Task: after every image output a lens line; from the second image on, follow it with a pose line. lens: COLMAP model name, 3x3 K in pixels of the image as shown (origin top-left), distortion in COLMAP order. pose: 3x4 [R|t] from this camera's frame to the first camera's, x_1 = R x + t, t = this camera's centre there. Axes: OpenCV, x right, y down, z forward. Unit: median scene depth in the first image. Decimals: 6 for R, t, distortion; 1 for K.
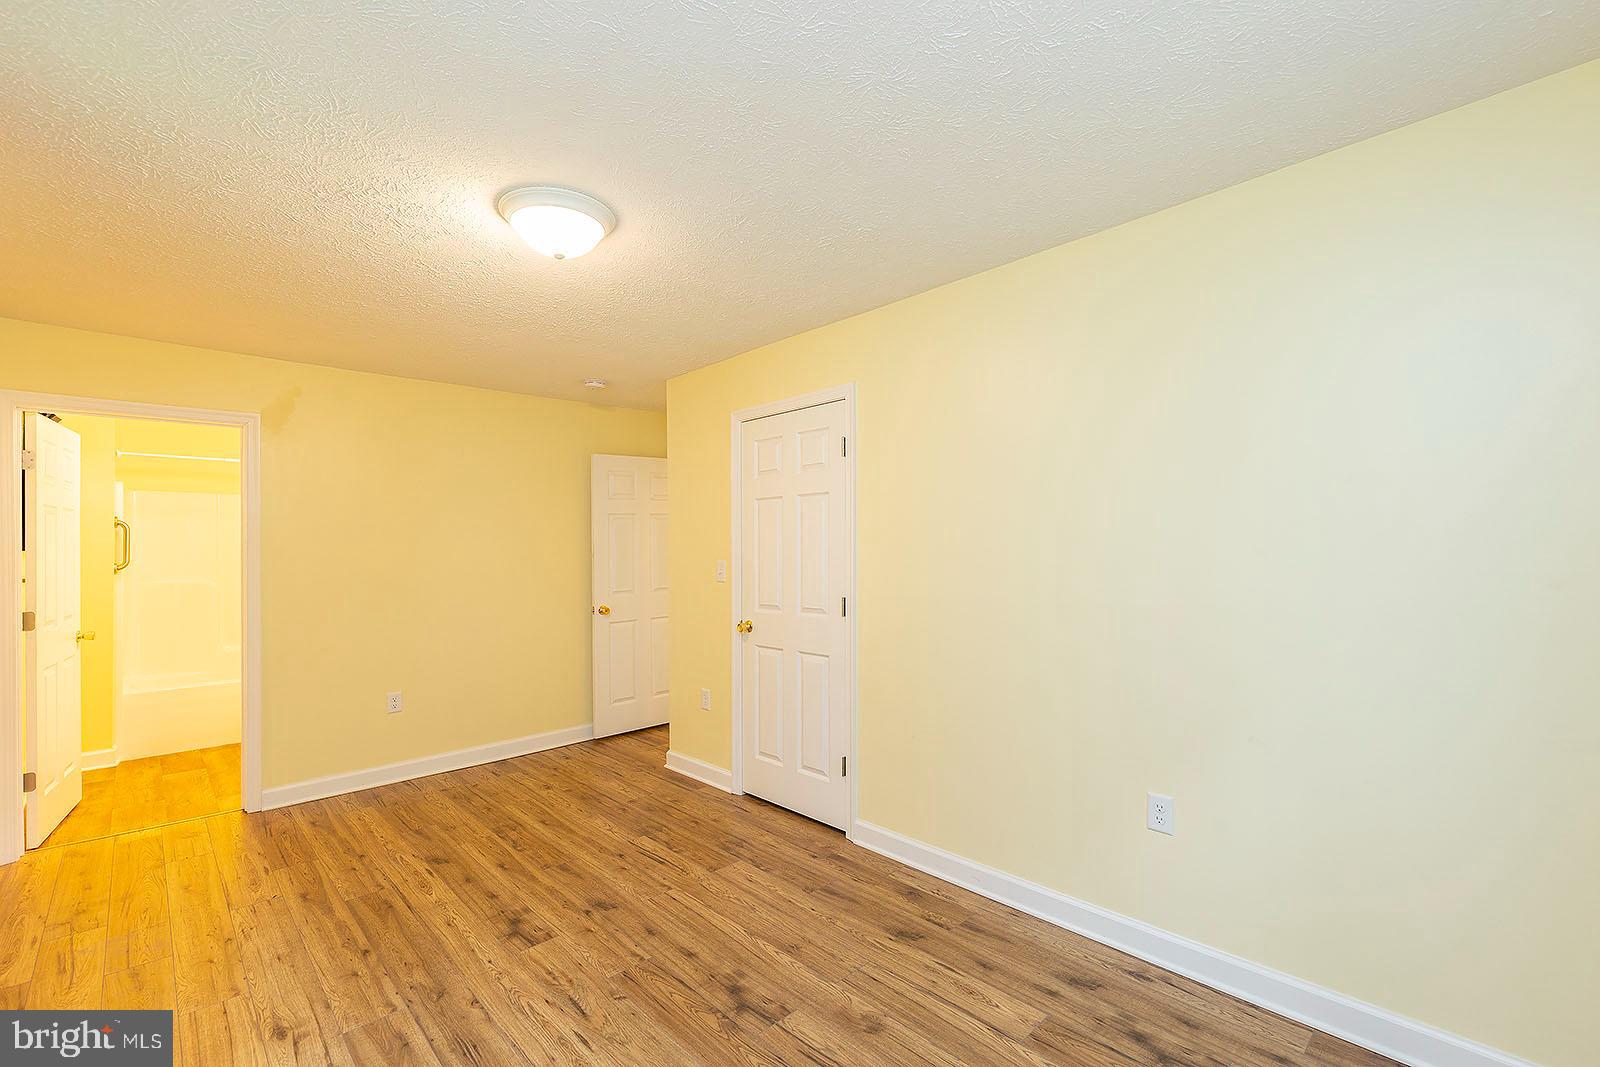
lens RADIAL K [[683.7, 0, 794.1], [0, 683.7, 532.8], [0, 0, 1]] dist [0.001874, -0.000104]
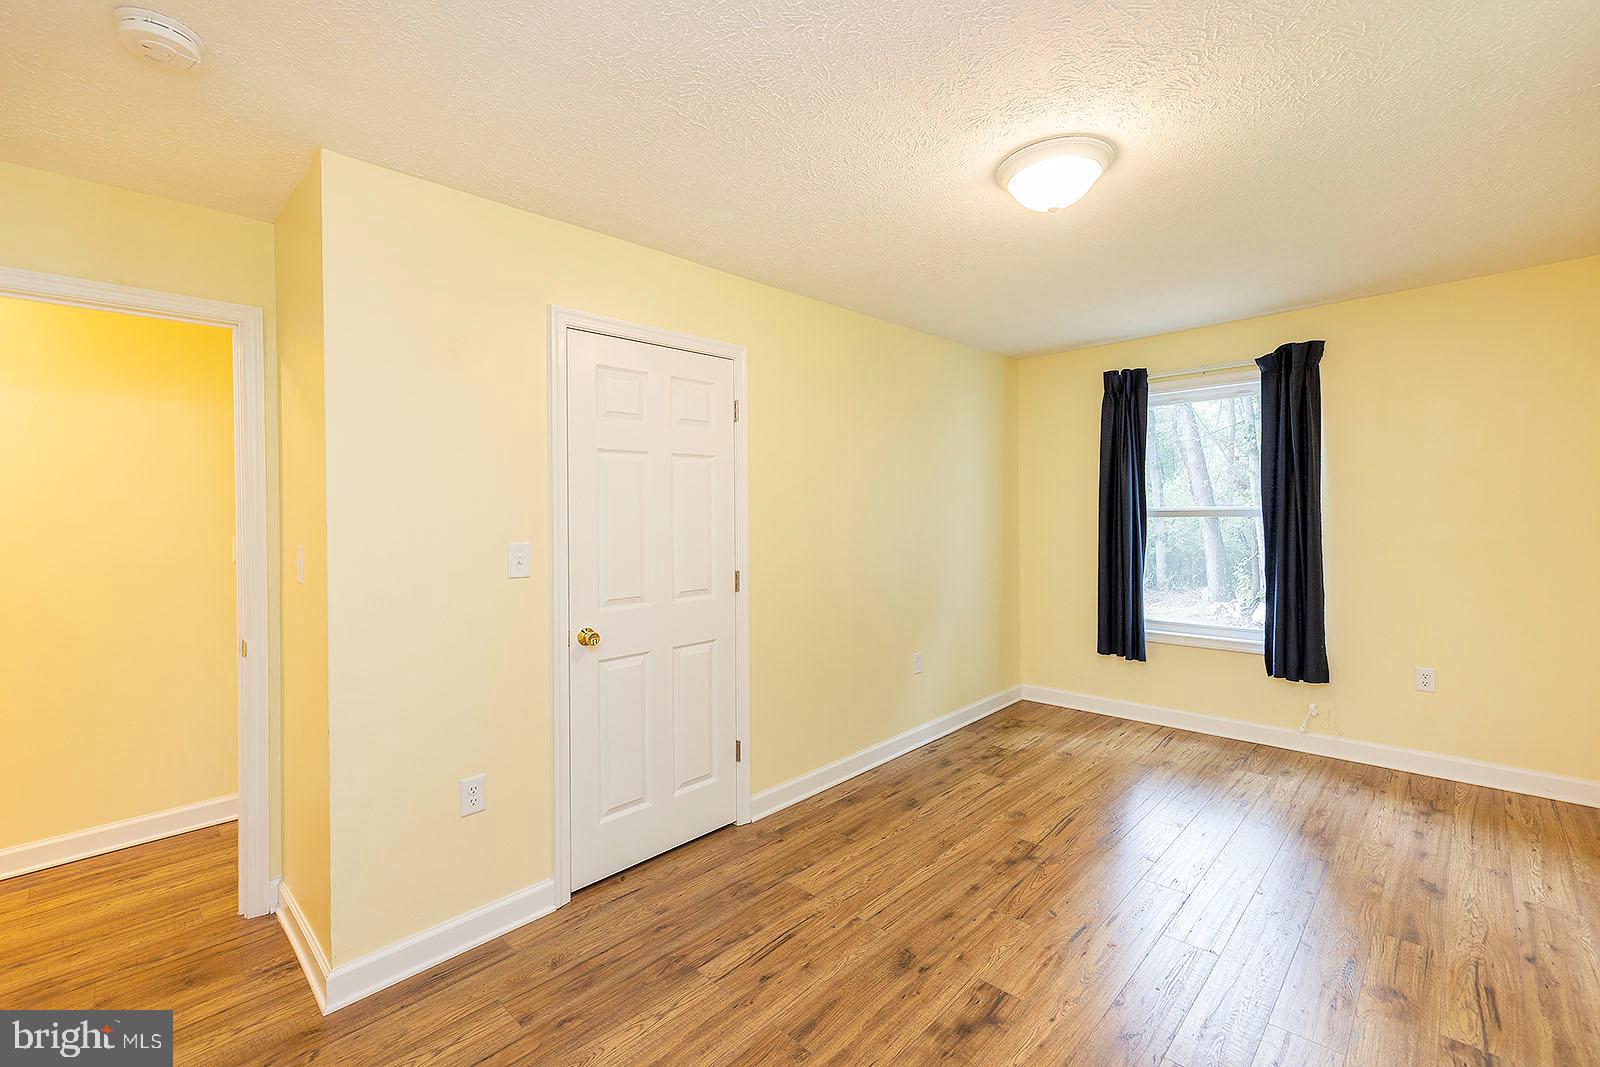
lens RADIAL K [[700.7, 0, 814.9], [0, 700.7, 510.1], [0, 0, 1]] dist [0.001420, 0.000087]
pose [[-0.057959, 0.020560, 0.998107, -1.211341], [0.000284, 0.999788, -0.020578, 0.037428], [-0.998319, -0.000909, -0.057952, 1.267048]]
